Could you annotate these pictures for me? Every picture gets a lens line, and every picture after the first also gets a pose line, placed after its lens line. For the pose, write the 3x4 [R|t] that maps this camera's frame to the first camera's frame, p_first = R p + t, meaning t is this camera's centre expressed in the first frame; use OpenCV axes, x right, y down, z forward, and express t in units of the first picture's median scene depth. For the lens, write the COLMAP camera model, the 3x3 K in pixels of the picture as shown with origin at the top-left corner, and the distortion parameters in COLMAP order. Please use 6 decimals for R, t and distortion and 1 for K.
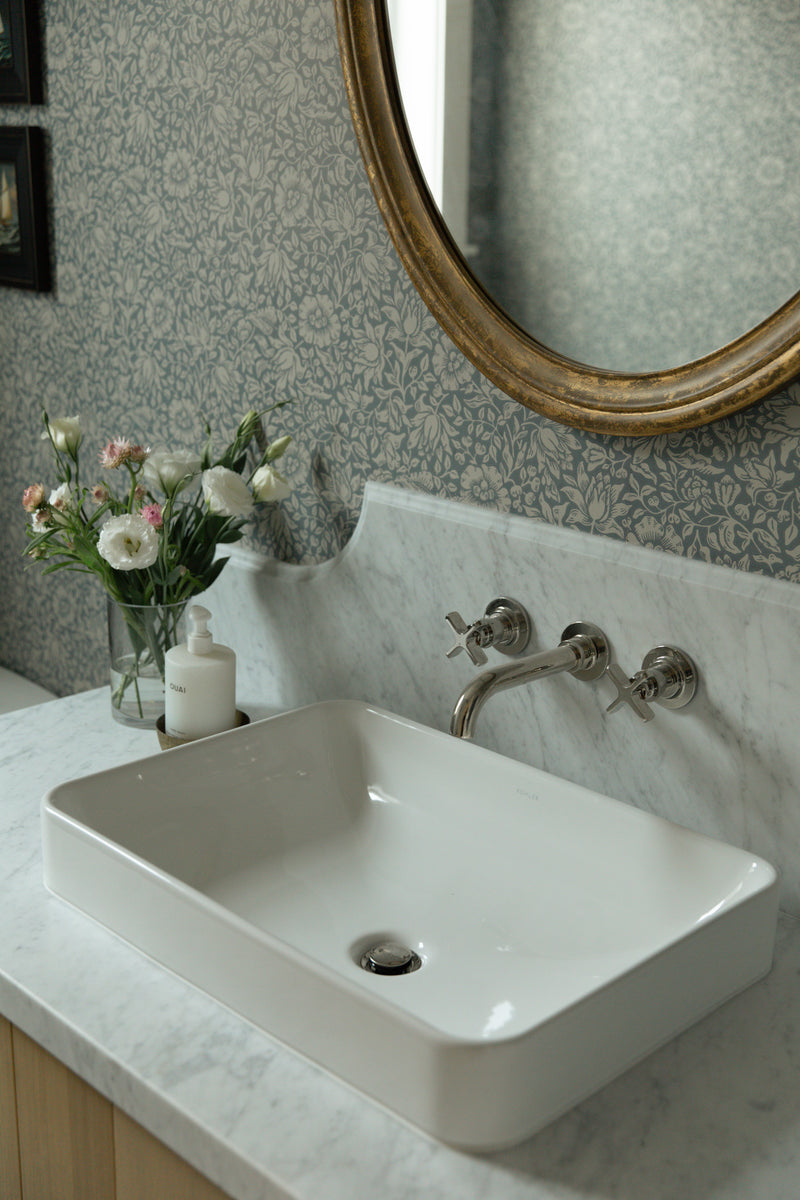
lens RADIAL K [[1465.9, 0, 403.8], [0, 1465.9, 606.2], [0, 0, 1]] dist [0.014210, 0.000000]
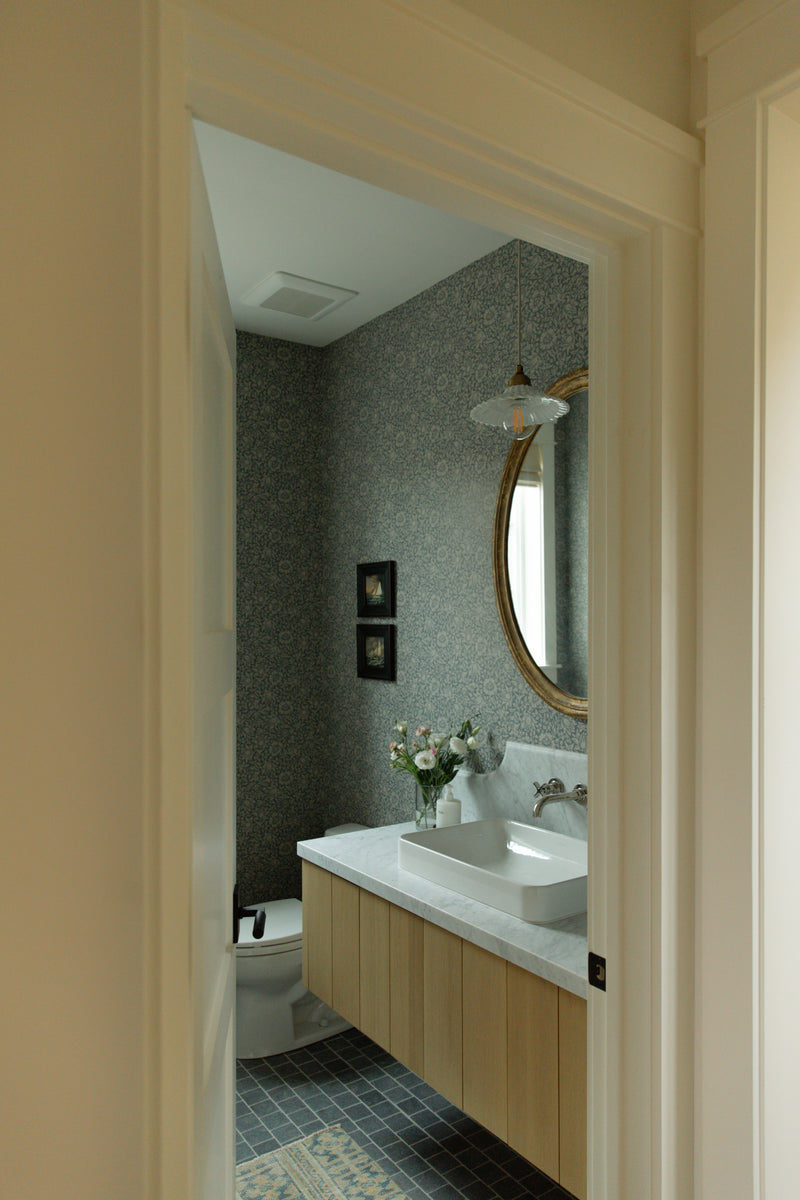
lens RADIAL K [[816.9, 0, 406.2], [0, 816.9, 628.0], [0, 0, 1]] dist [0.008681, -0.004928]
pose [[0.985232, -0.025883, -0.169258, 0.056329], [-0.024405, 0.957189, -0.288433, 0.168095], [0.169478, 0.288304, 0.942421, -0.597957]]
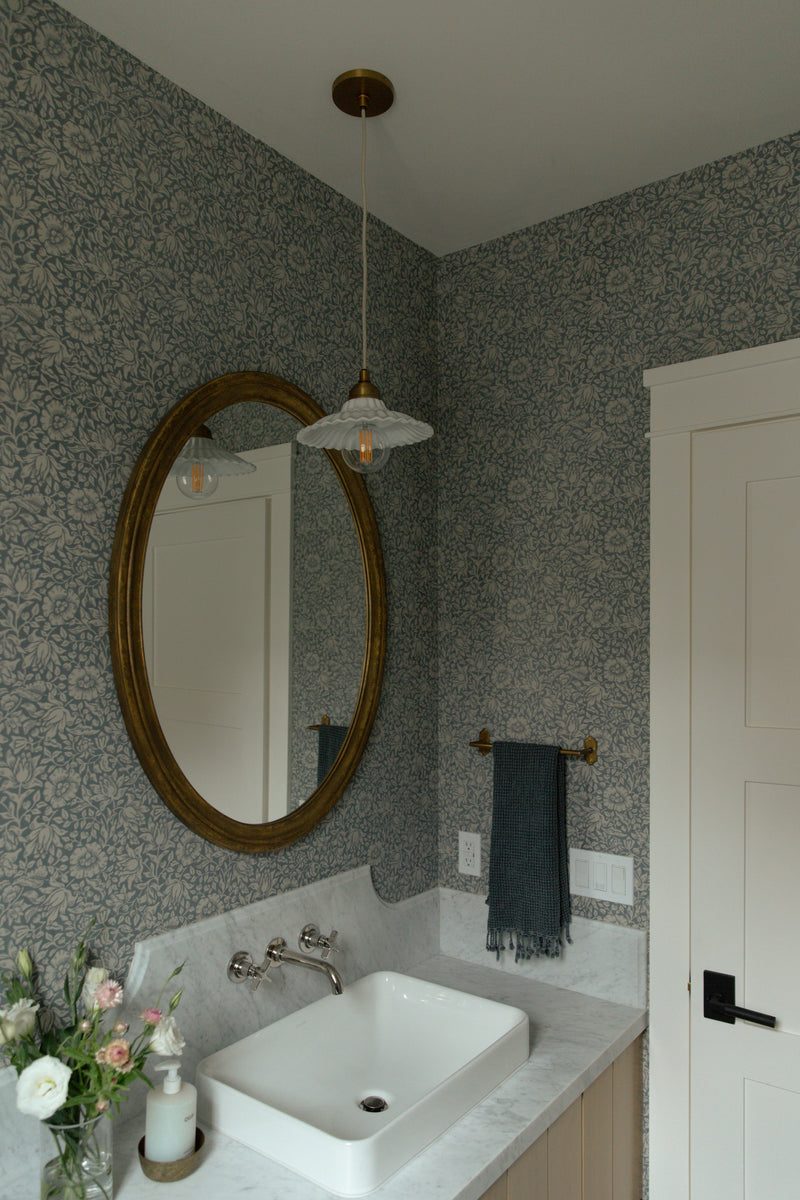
lens RADIAL K [[816.9, 0, 393.7], [0, 816.9, 657.7], [0, 0, 1]] dist [0.008681, -0.004928]
pose [[-0.135168, -0.038892, 0.990059, -0.941870], [0.290593, 0.953732, 0.077138, -0.372781], [-0.947252, 0.298131, -0.117612, 0.745859]]
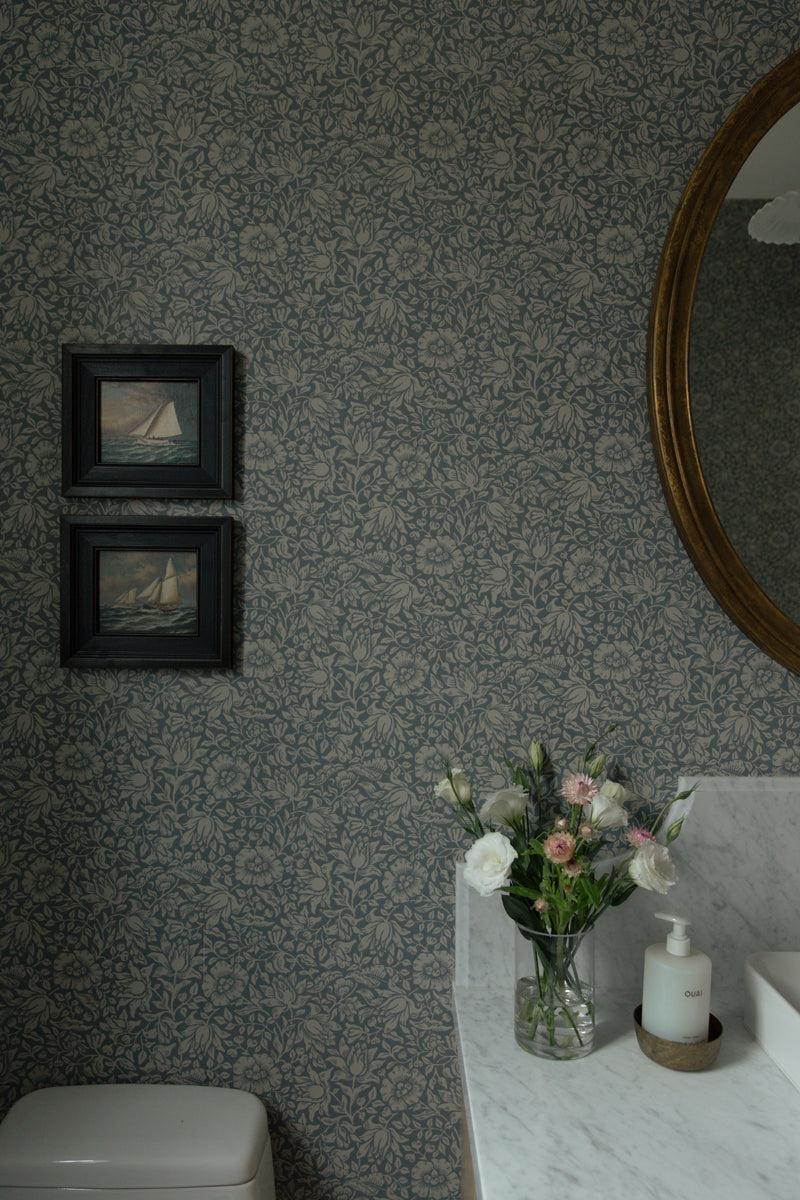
lens RADIAL K [[816.9, 0, 404.1], [0, 816.9, 604.1], [0, 0, 1]] dist [0.008681, -0.004928]
pose [[0.695700, -0.021583, 0.718008, -0.713872], [0.222530, 0.956852, -0.186854, -0.151392], [-0.682995, 0.289773, 0.670485, 0.636832]]
